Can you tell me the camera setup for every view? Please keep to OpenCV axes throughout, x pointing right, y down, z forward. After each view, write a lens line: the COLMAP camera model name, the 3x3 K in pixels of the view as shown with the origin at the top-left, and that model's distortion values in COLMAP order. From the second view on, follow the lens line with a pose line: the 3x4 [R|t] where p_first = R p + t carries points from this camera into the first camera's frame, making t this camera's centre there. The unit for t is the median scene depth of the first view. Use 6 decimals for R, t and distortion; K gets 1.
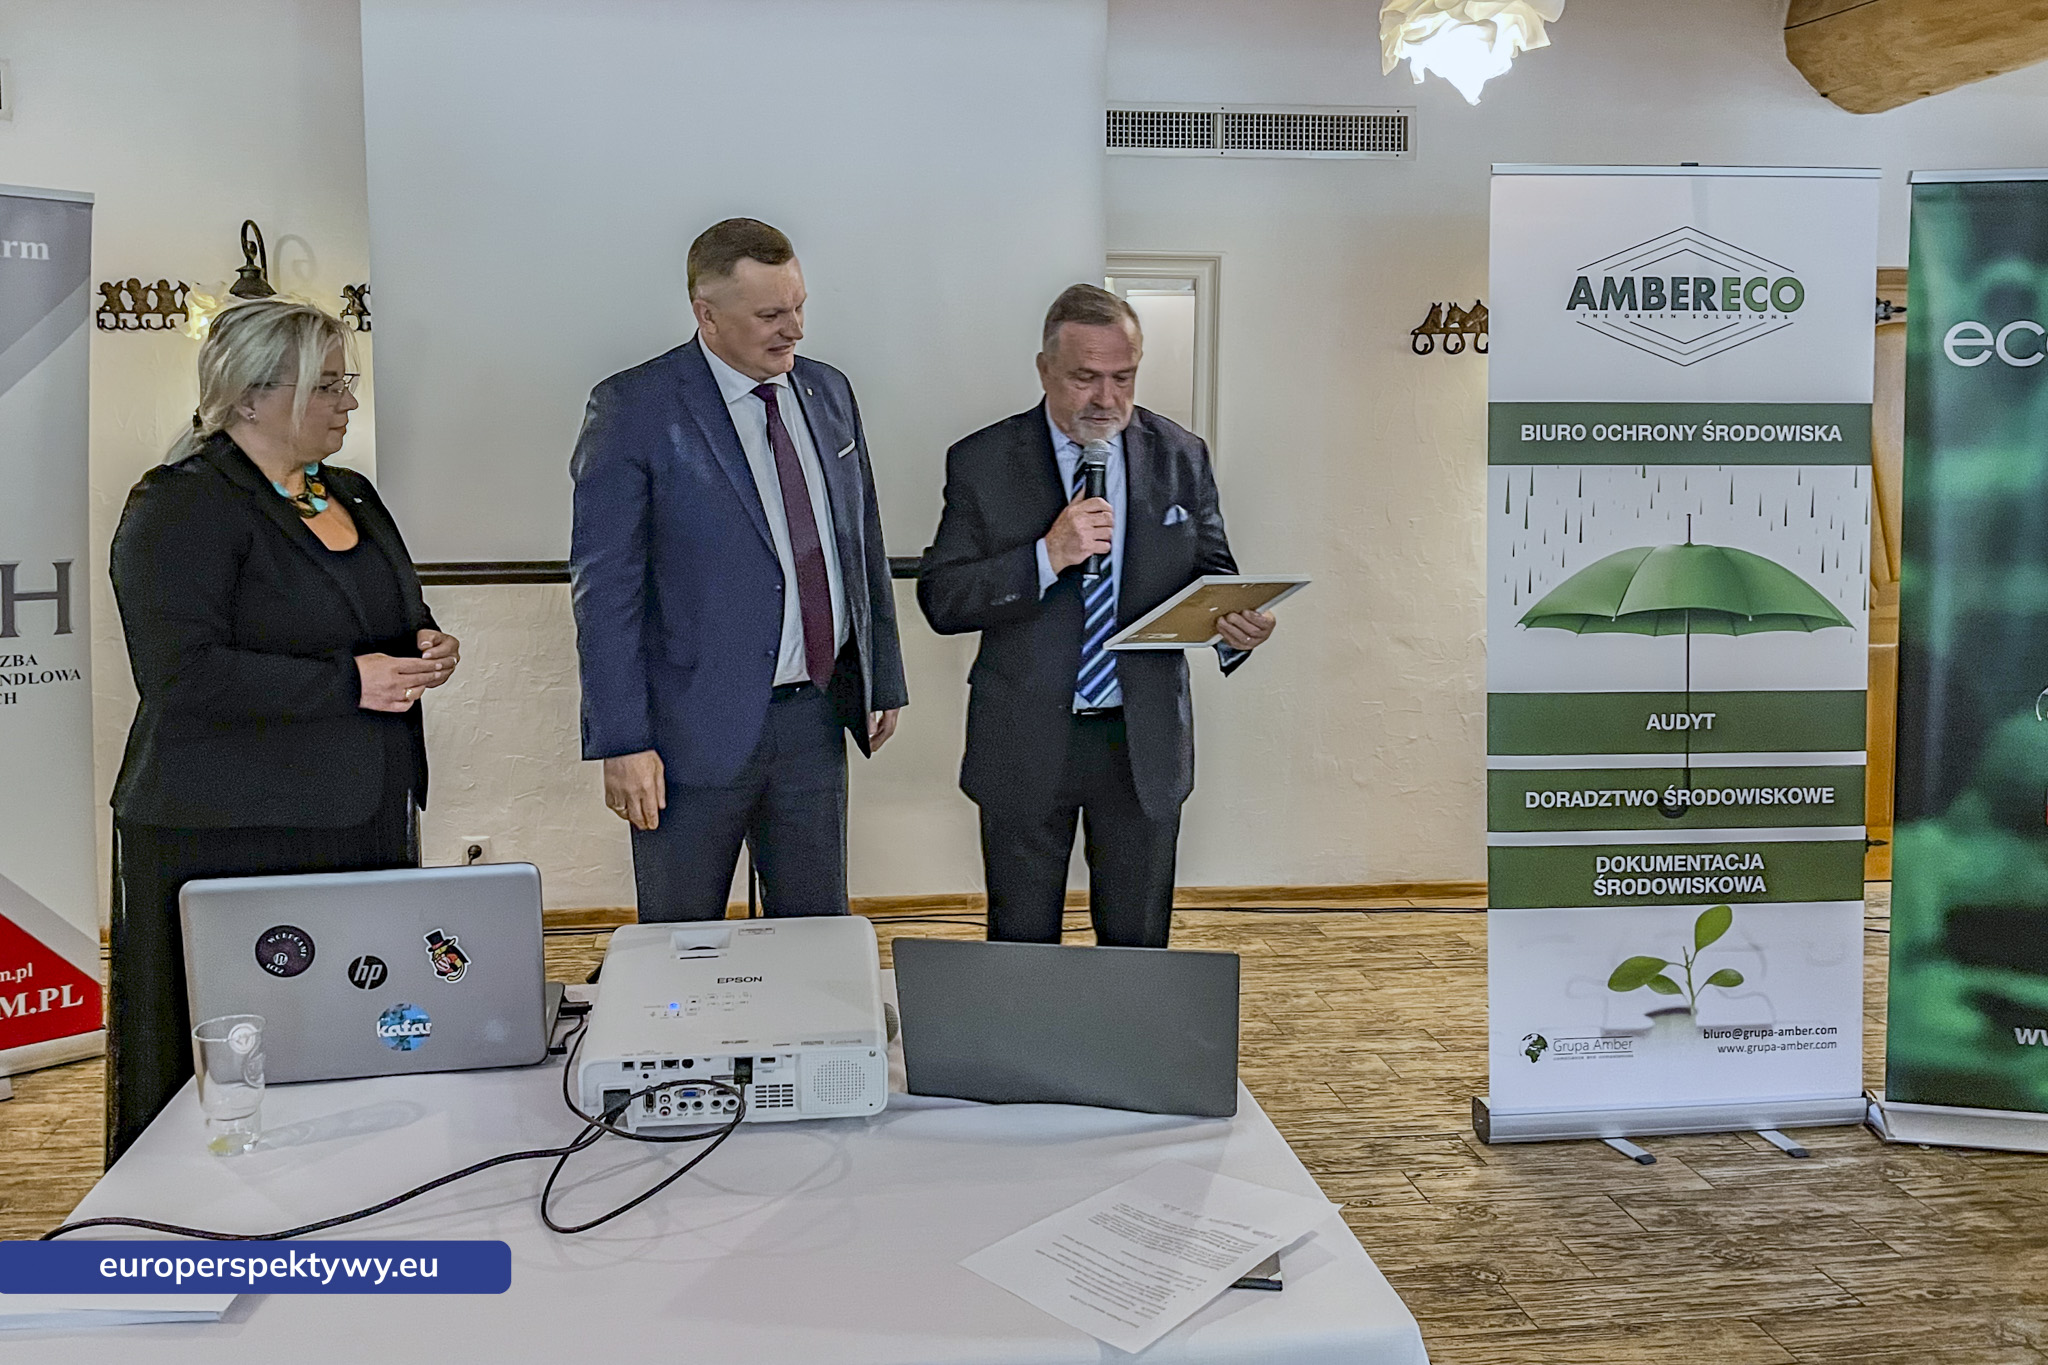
lens RADIAL K [[1618.3, 0, 967.1], [0, 1618.3, 532.1], [0, 0, 1]] dist [0.084073, -0.109141]
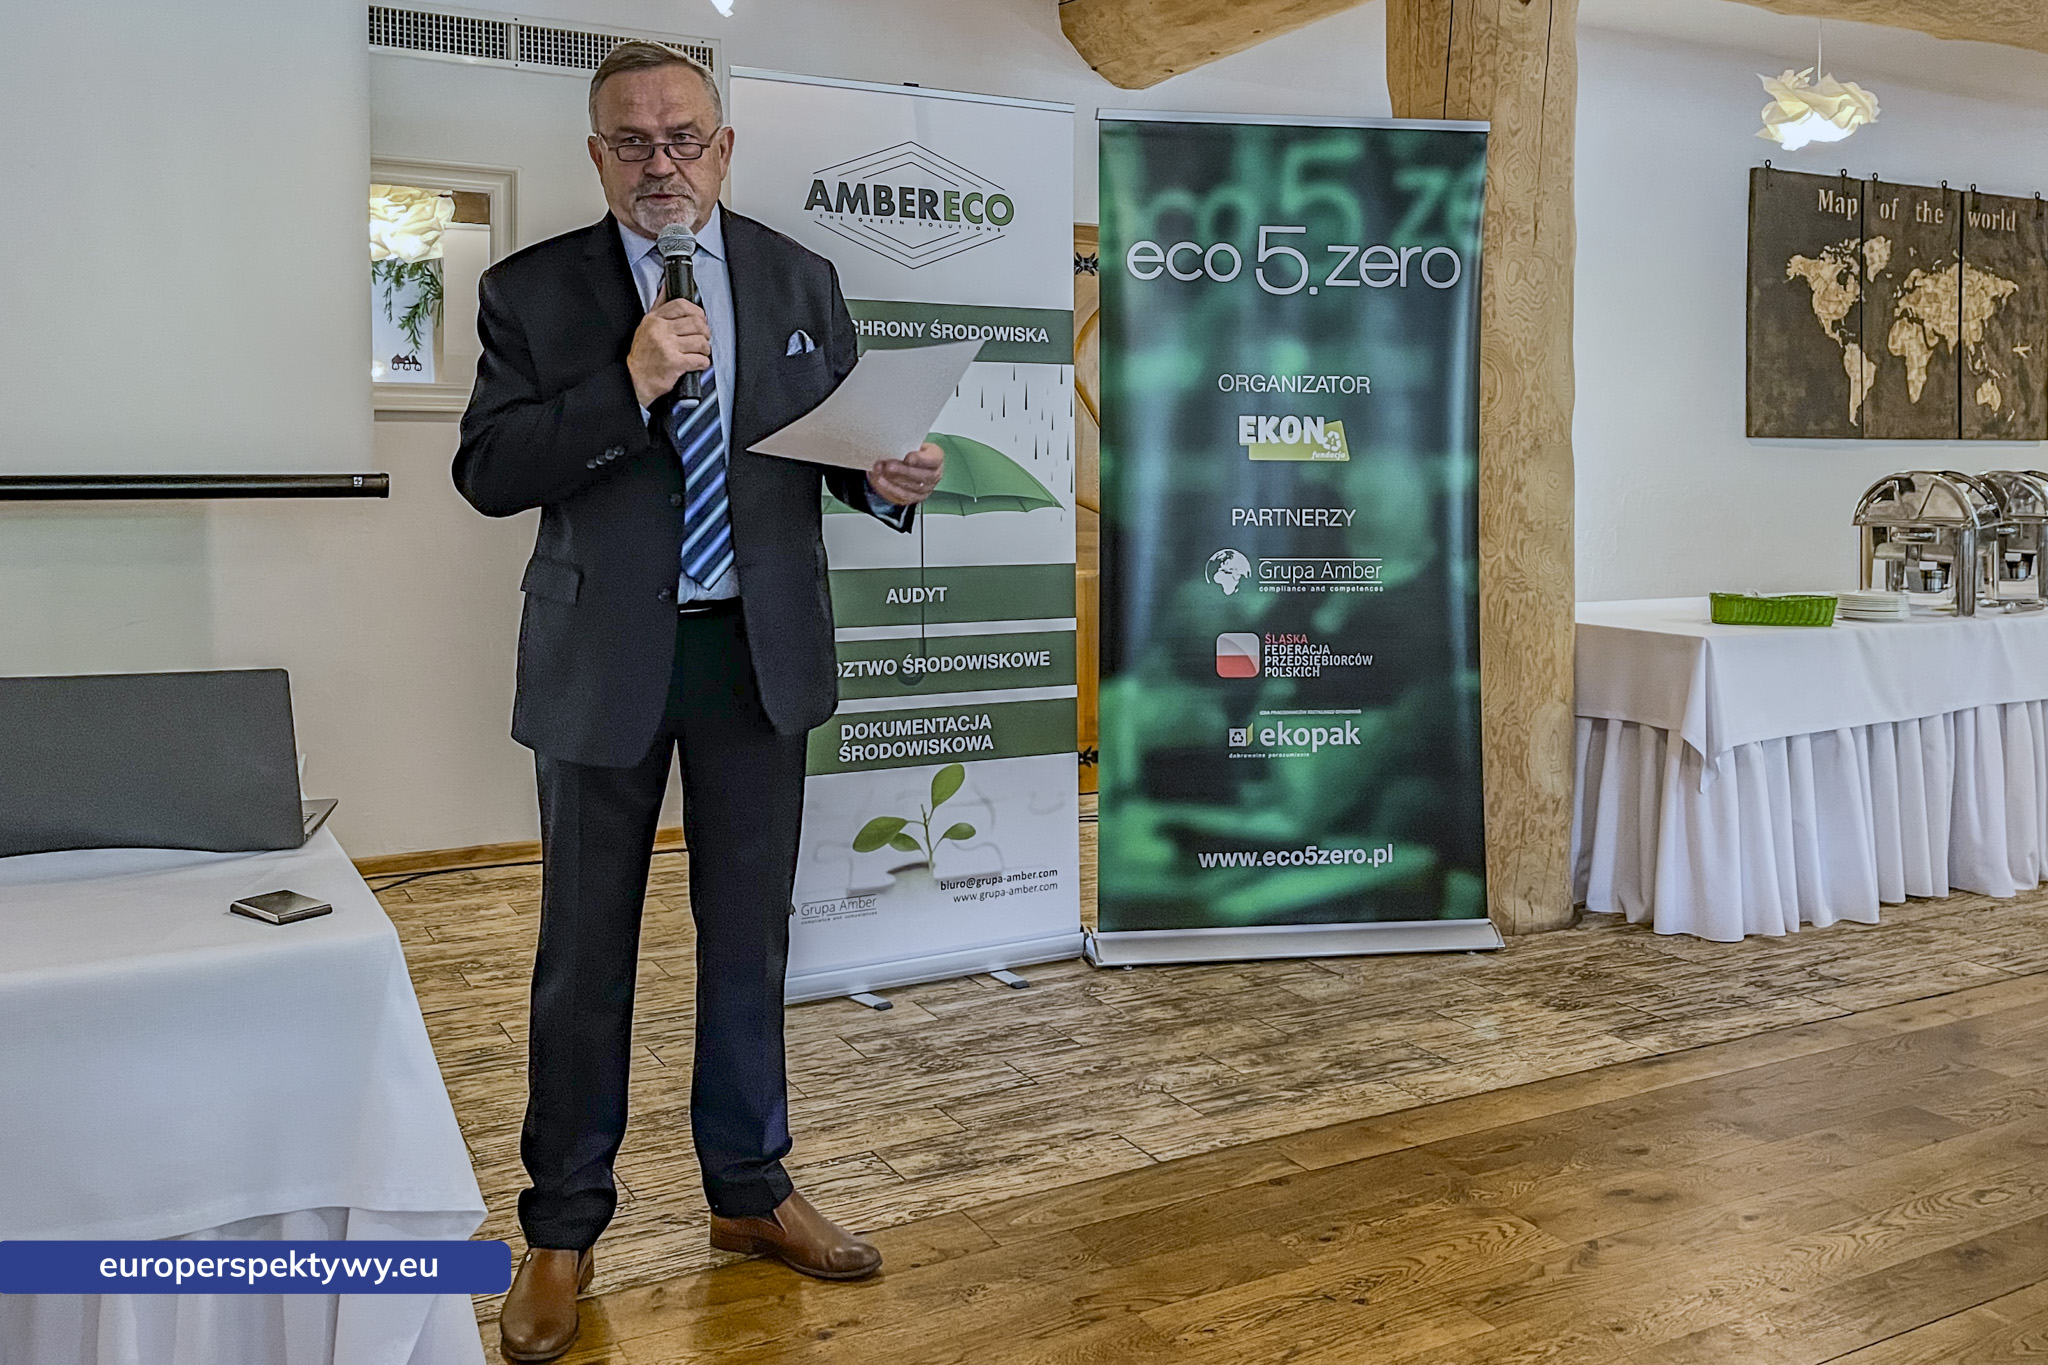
lens RADIAL K [[1765.7, 0, 1086.2], [0, 1765.7, 477.3], [0, 0, 1]] dist [0.117689, -0.189214]
pose [[0.924790, -0.003670, 0.380460, 0.094665], [0.022354, 0.998750, -0.044701, 0.092733], [-0.379820, 0.049844, 0.923716, -0.127520]]
